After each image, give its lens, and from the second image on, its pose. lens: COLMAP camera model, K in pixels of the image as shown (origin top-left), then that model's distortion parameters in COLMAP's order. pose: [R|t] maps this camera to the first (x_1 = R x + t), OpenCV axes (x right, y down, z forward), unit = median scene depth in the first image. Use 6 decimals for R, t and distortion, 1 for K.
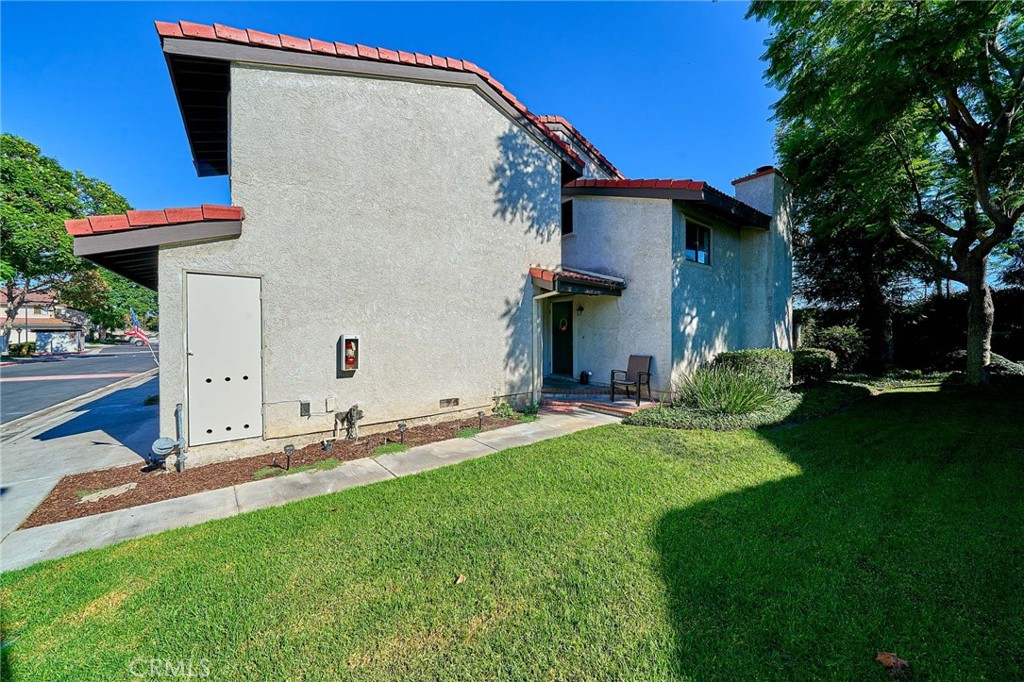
lens RADIAL K [[360.4, 0, 515.6], [0, 360.4, 335.1], [0, 0, 1]] dist [0.000486, -0.001306]
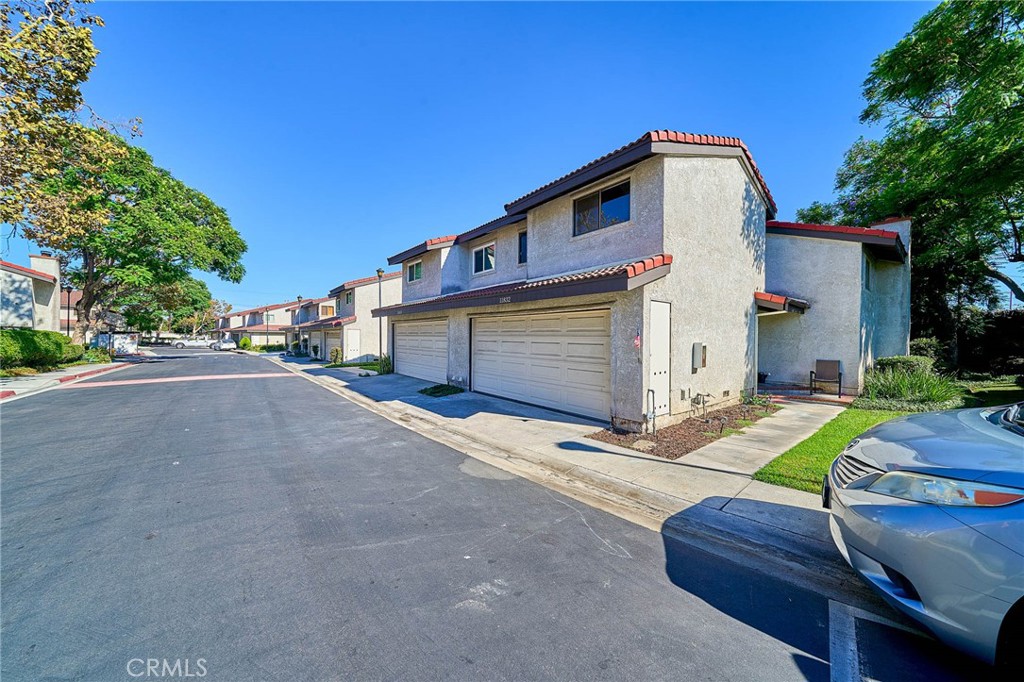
lens RADIAL K [[360.4, 0, 508.3], [0, 360.4, 343.6], [0, 0, 1]] dist [0.000486, -0.001306]
pose [[0.998620, 0.010141, 0.051522, -0.854235], [-0.010543, 0.999916, 0.007551, -0.000256], [-0.051441, -0.008083, 0.998643, -0.240895]]
